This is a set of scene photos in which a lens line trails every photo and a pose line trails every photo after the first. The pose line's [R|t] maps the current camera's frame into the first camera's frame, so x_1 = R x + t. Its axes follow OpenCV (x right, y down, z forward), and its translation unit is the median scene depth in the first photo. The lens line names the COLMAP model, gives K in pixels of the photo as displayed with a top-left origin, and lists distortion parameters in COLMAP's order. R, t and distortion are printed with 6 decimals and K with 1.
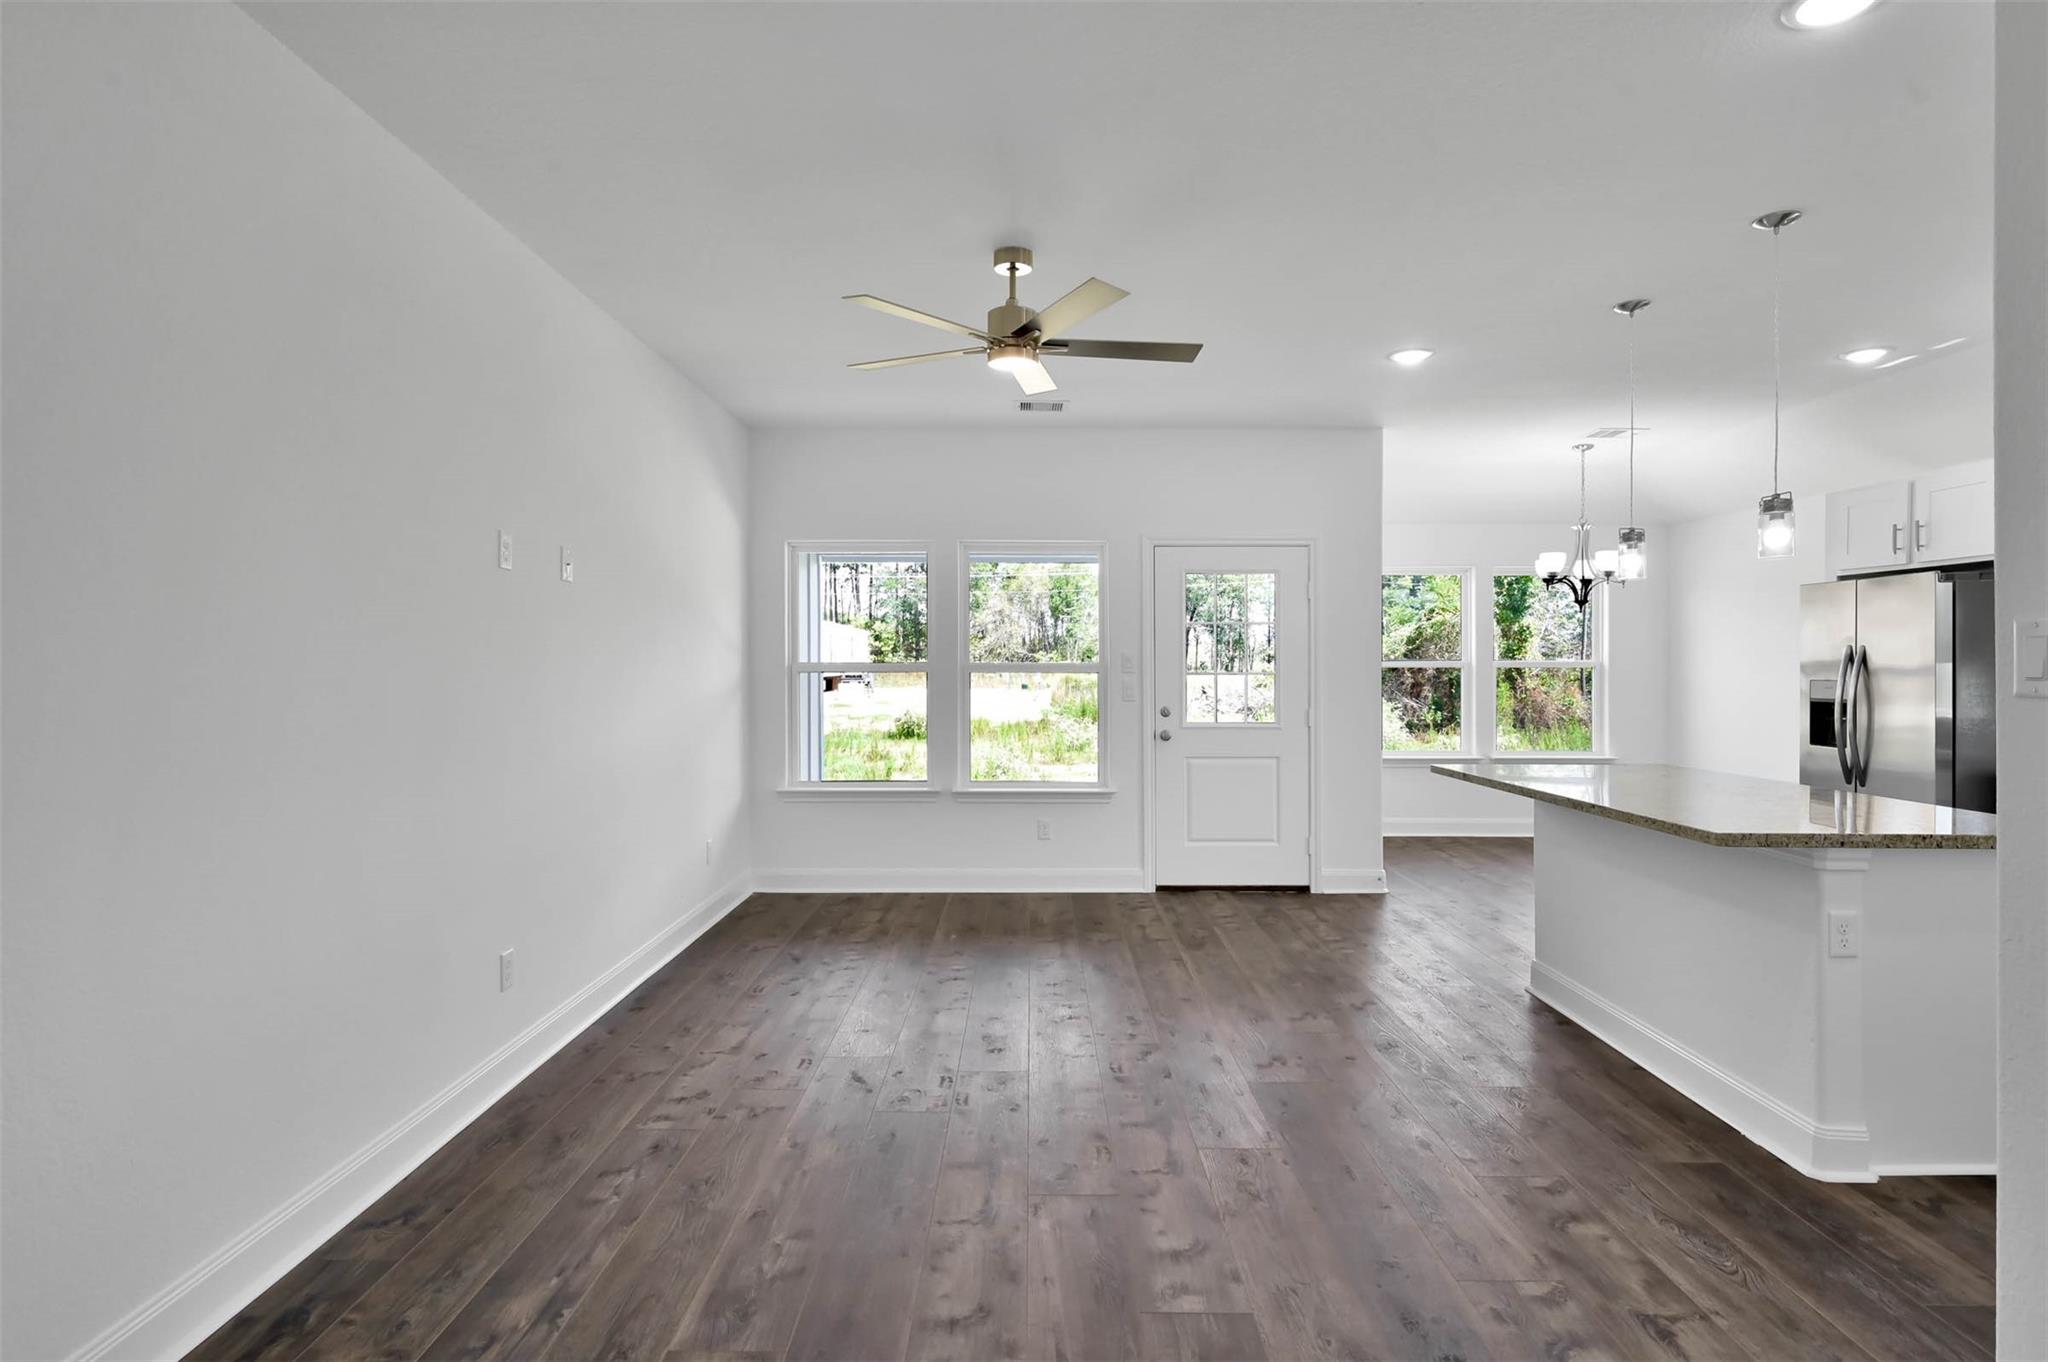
lens RADIAL K [[1040.7, 0, 1020.0], [0, 1040.7, 662.7], [0, 0, 1]] dist [0.005242, 0.000370]
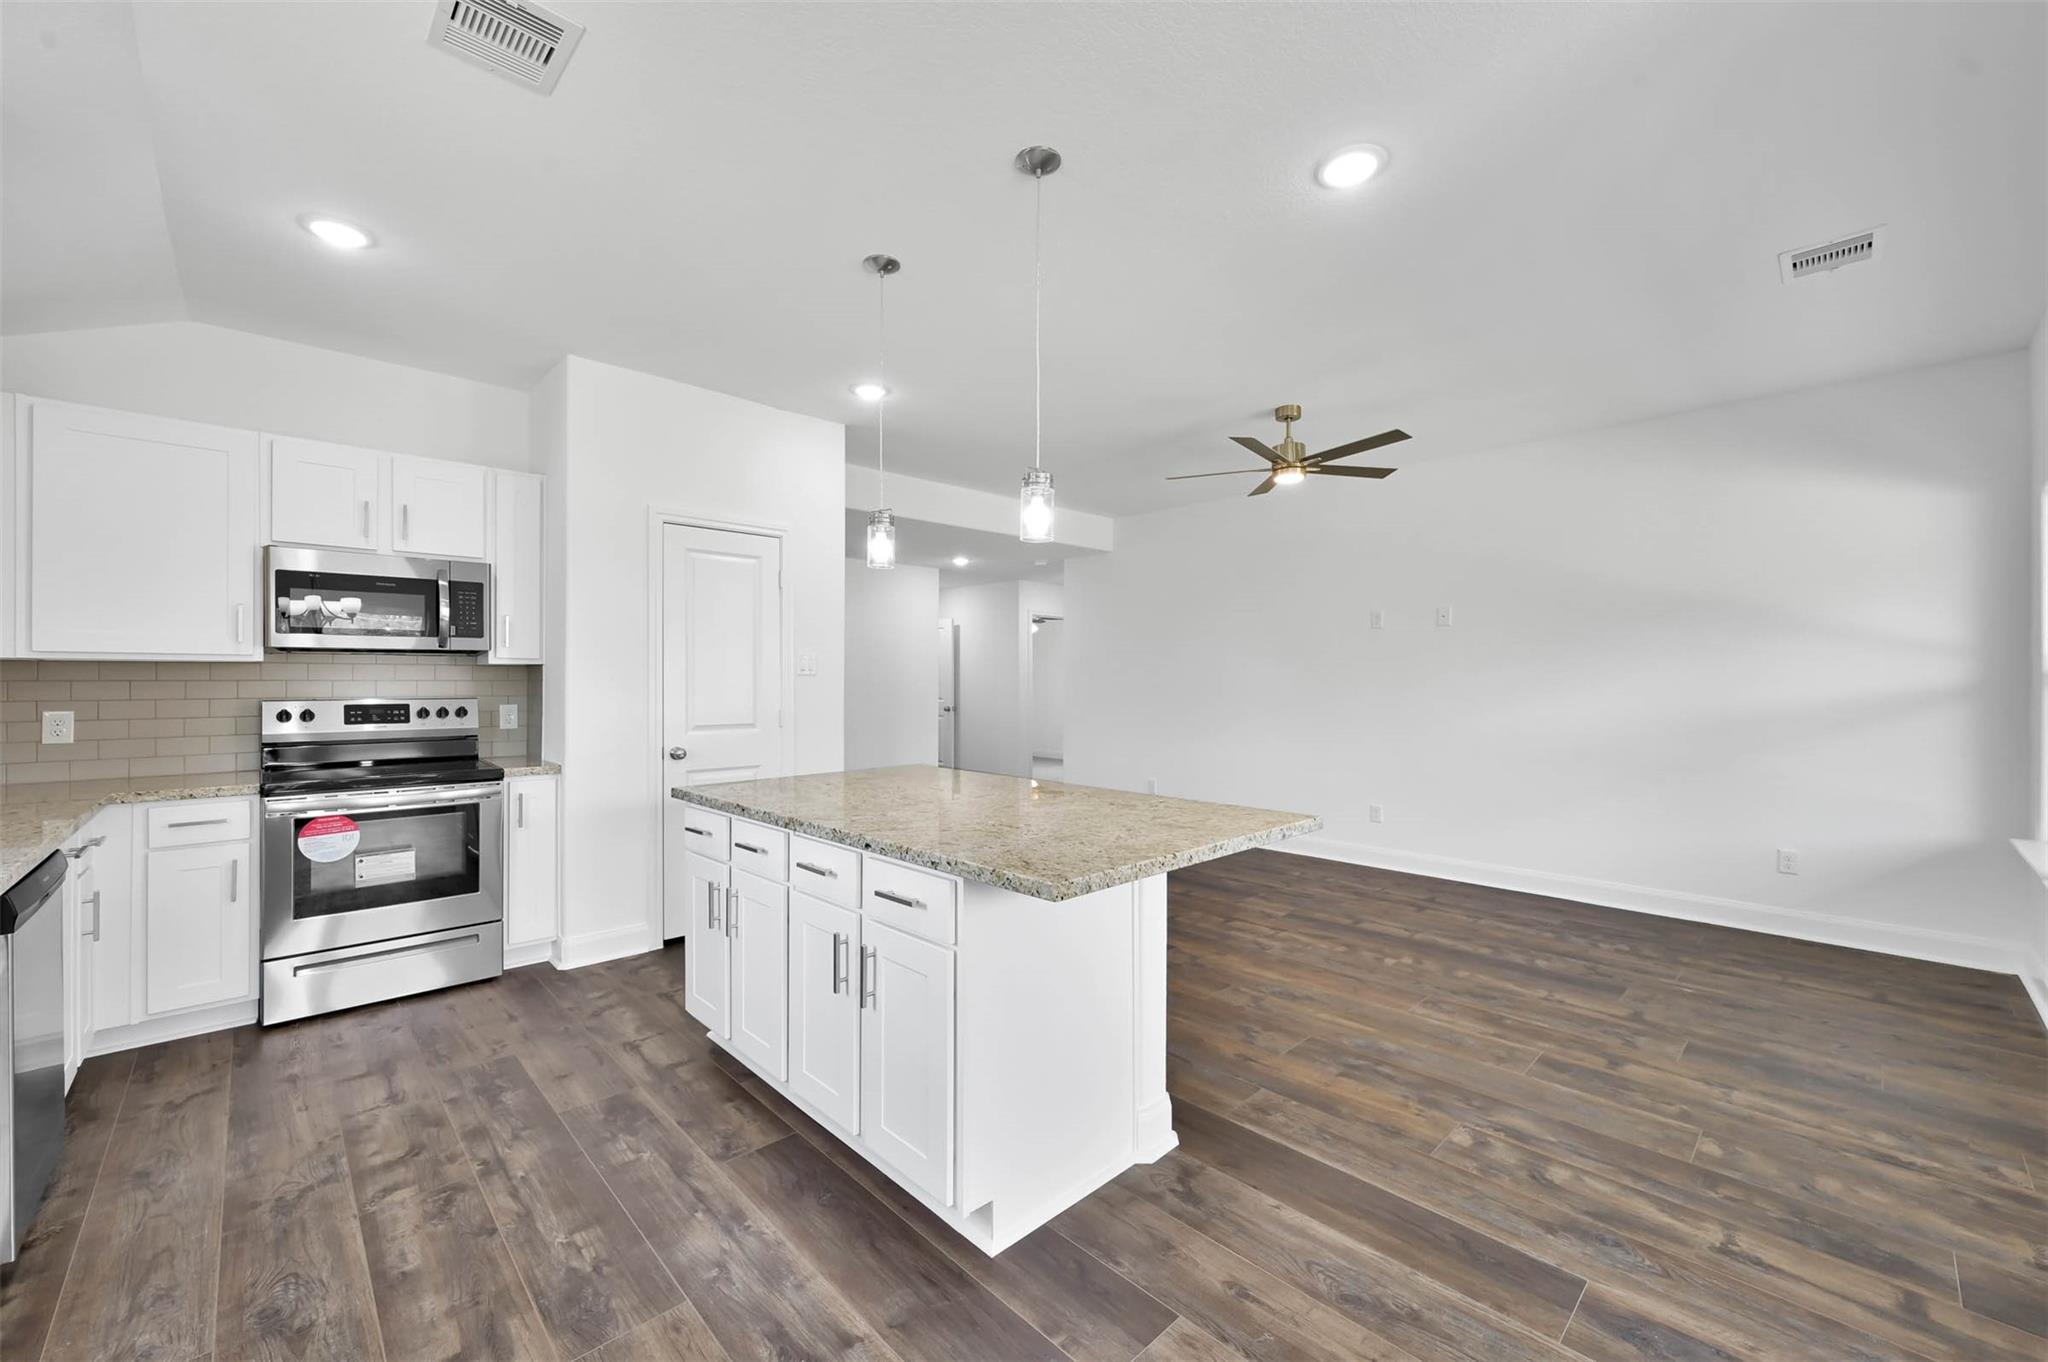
lens RADIAL K [[798.9, 0, 1024.0], [0, 798.9, 681.0], [0, 0, 1]] dist [-0.002151, -0.000079]
pose [[-0.720419, -0.001677, -0.693537, 0.753887], [0.000743, 0.999995, -0.003190, 0.016114], [0.693538, -0.002813, -0.720414, 1.076191]]
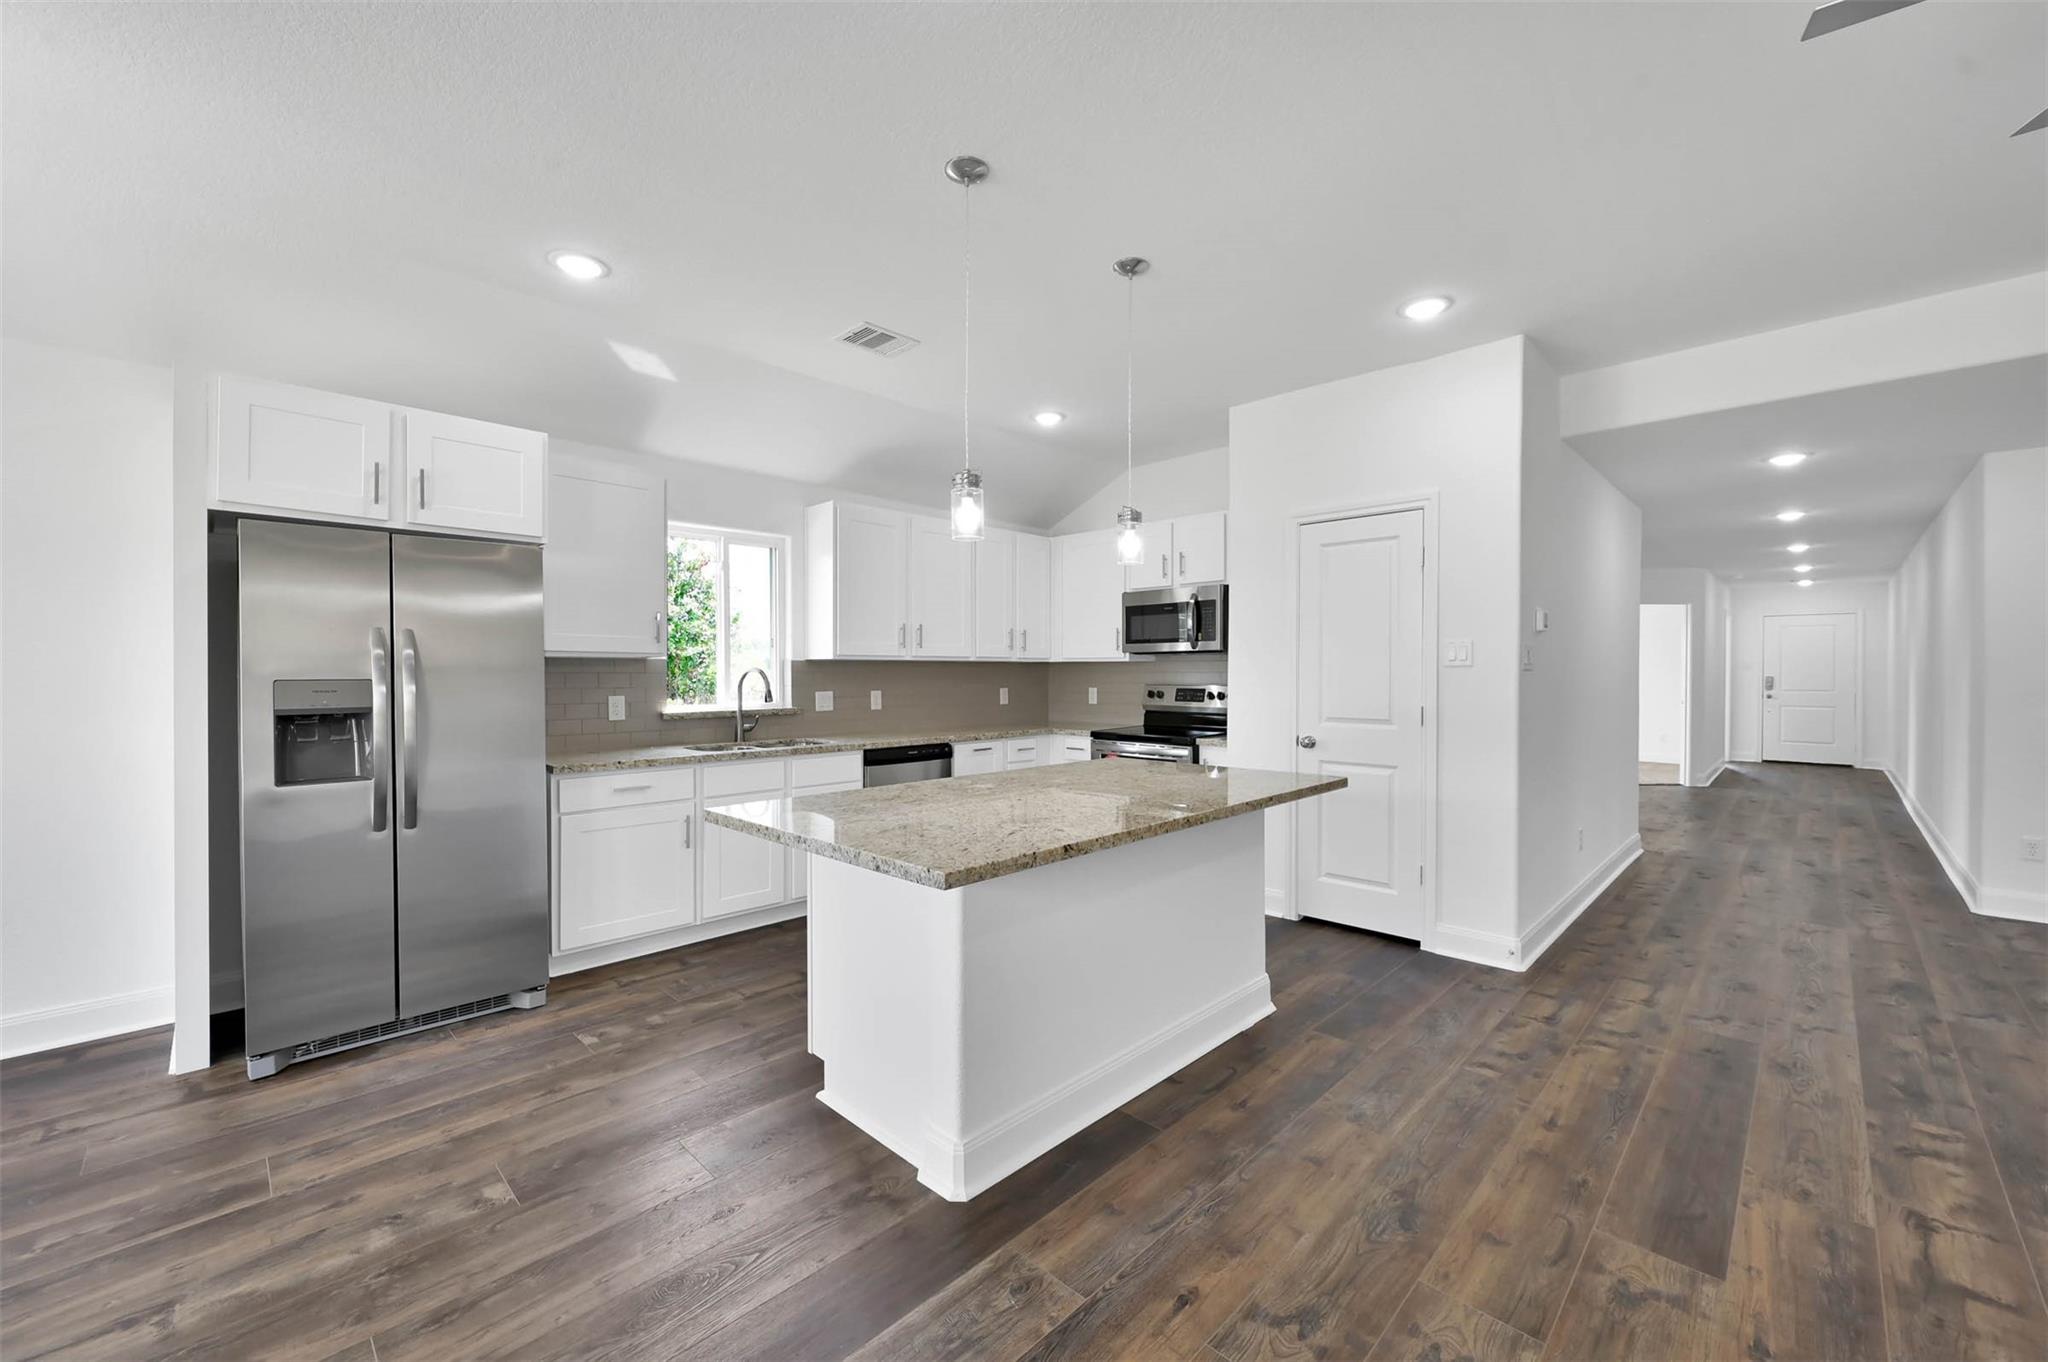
lens RADIAL K [[805.7, 0, 1032.6], [0, 805.7, 679.5], [0, 0, 1]] dist [-0.001158, 0.000133]
pose [[-0.723304, -0.008824, 0.690473, 0.120741], [-0.001755, 0.999939, 0.010941, 0.011202], [-0.690527, 0.006701, -0.723275, 1.072548]]
